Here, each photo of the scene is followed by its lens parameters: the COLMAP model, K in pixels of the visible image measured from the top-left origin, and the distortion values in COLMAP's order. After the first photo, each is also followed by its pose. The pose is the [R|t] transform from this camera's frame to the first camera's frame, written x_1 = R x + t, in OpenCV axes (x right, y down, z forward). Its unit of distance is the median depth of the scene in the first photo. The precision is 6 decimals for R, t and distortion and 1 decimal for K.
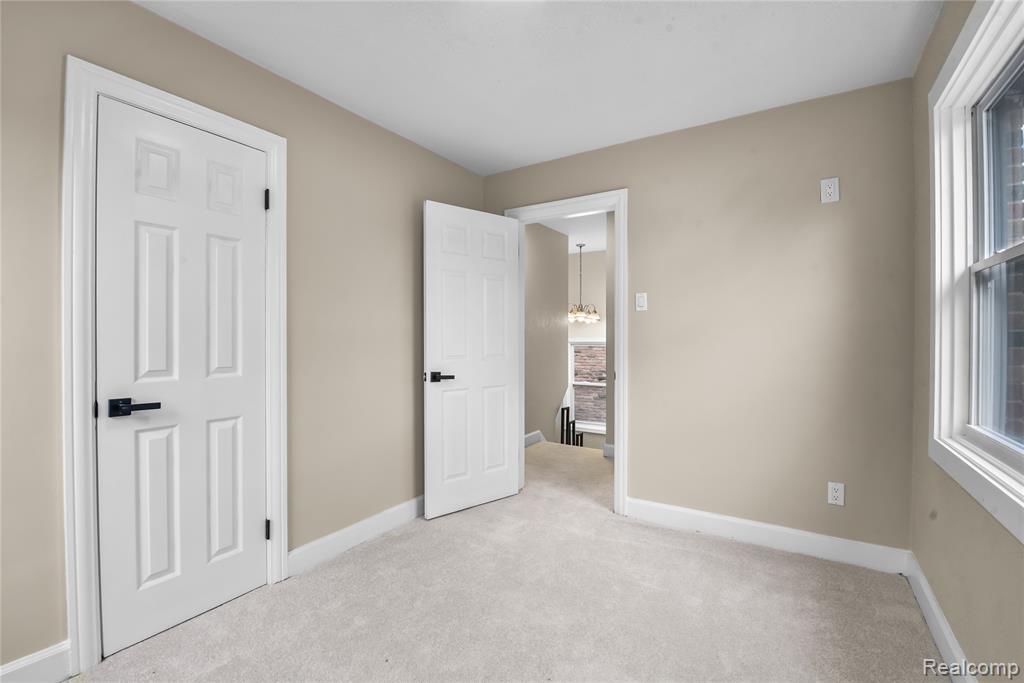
lens RADIAL K [[451.1, 0, 508.3], [0, 451.1, 344.2], [0, 0, 1]] dist [-0.000210, -0.000688]
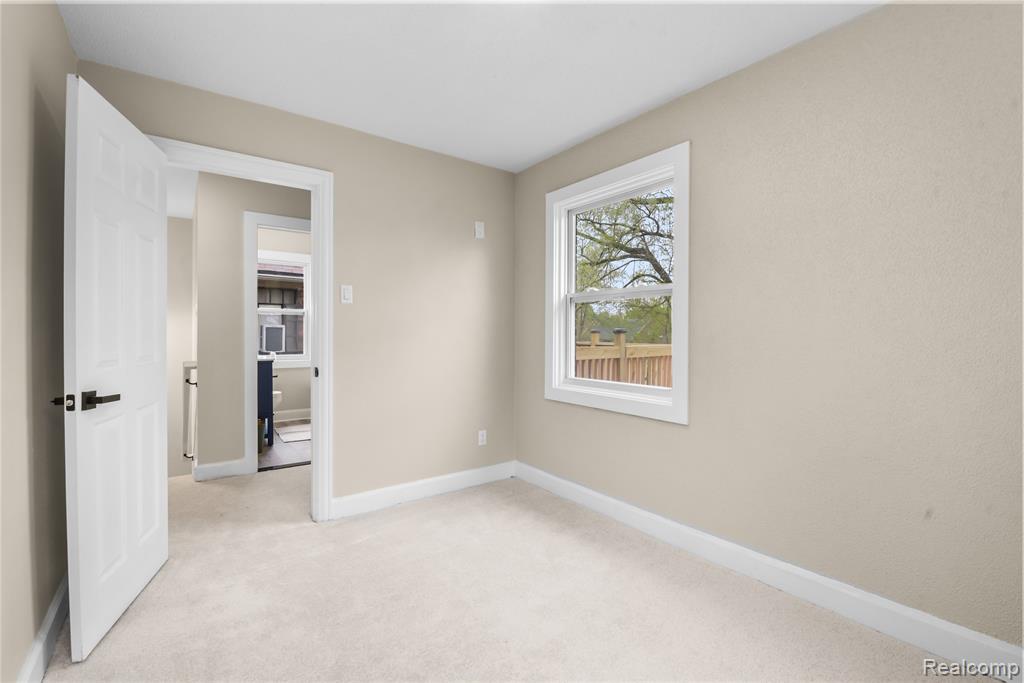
lens RADIAL K [[451.1, 0, 516.3], [0, 451.1, 338.5], [0, 0, 1]] dist [-0.000210, -0.000688]
pose [[0.348081, -0.012686, 0.937379, -0.499132], [0.008443, 0.999910, 0.010397, -0.004612], [-0.937426, 0.004295, 0.348157, 0.316281]]
